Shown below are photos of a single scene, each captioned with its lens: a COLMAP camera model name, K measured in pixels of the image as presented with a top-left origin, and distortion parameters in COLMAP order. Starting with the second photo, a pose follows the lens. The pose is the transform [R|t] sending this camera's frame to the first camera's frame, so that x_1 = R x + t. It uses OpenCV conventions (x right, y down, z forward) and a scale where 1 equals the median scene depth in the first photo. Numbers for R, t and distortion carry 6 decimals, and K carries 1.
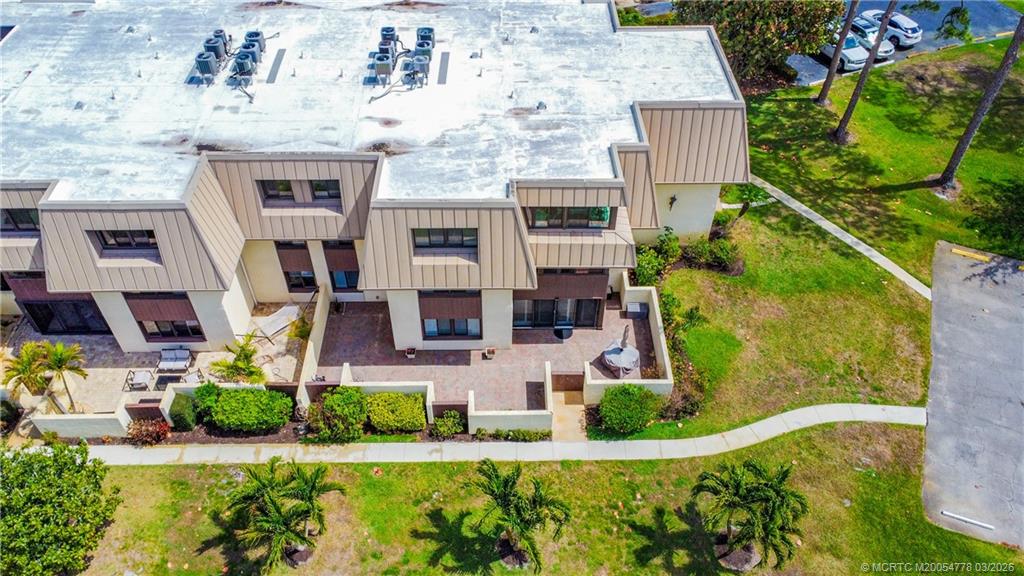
lens RADIAL K [[761.5, 0, 512.0], [0, 761.5, 288.0], [0, 0, 1]] dist [0.002961, -0.002630]
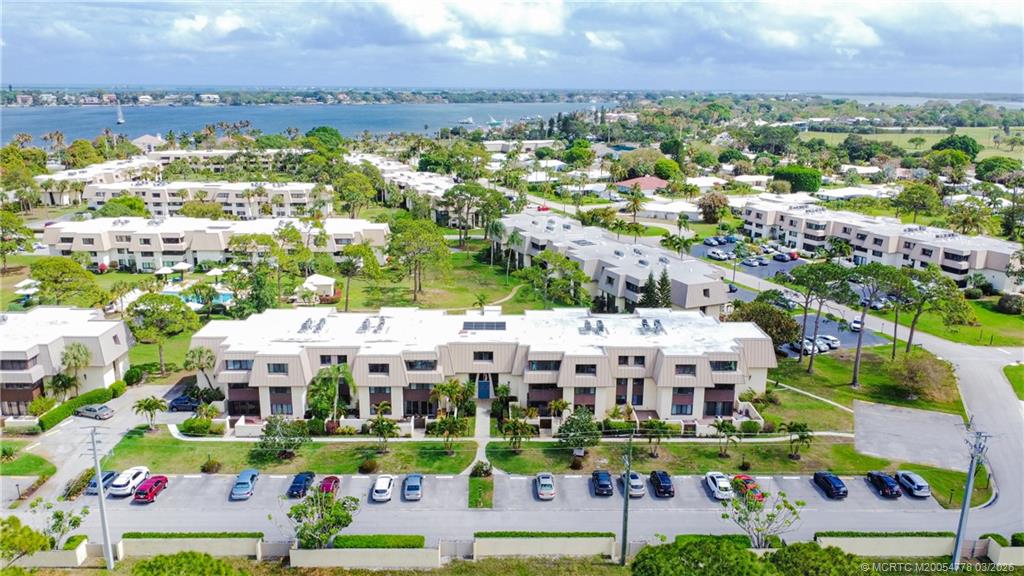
lens RADIAL K [[761.5, 0, 512.0], [0, 761.5, 288.0], [0, 0, 1]] dist [0.002961, -0.002630]
pose [[0.999988, 0.001520, 0.004667, -0.732151], [0.001077, 0.859760, -0.510697, 1.123377], [-0.004789, 0.510696, 0.859748, -1.684125]]
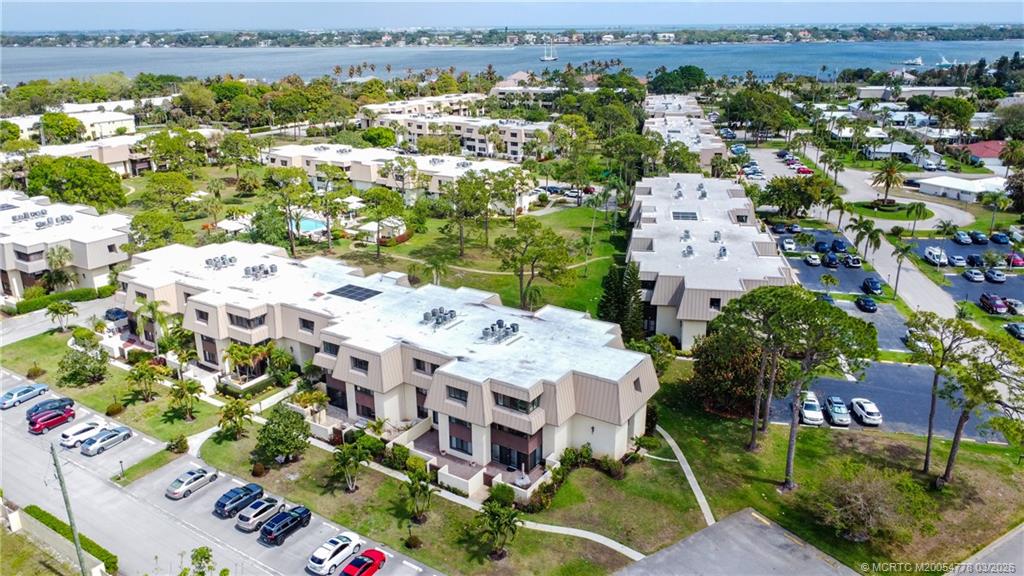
lens RADIAL K [[761.5, 0, 512.0], [0, 761.5, 288.0], [0, 0, 1]] dist [0.002961, -0.002630]
pose [[0.827796, 0.171570, -0.534152, 1.120565], [-0.391263, 0.858892, -0.330480, 0.328534], [0.402078, 0.482564, 0.778117, -0.834733]]
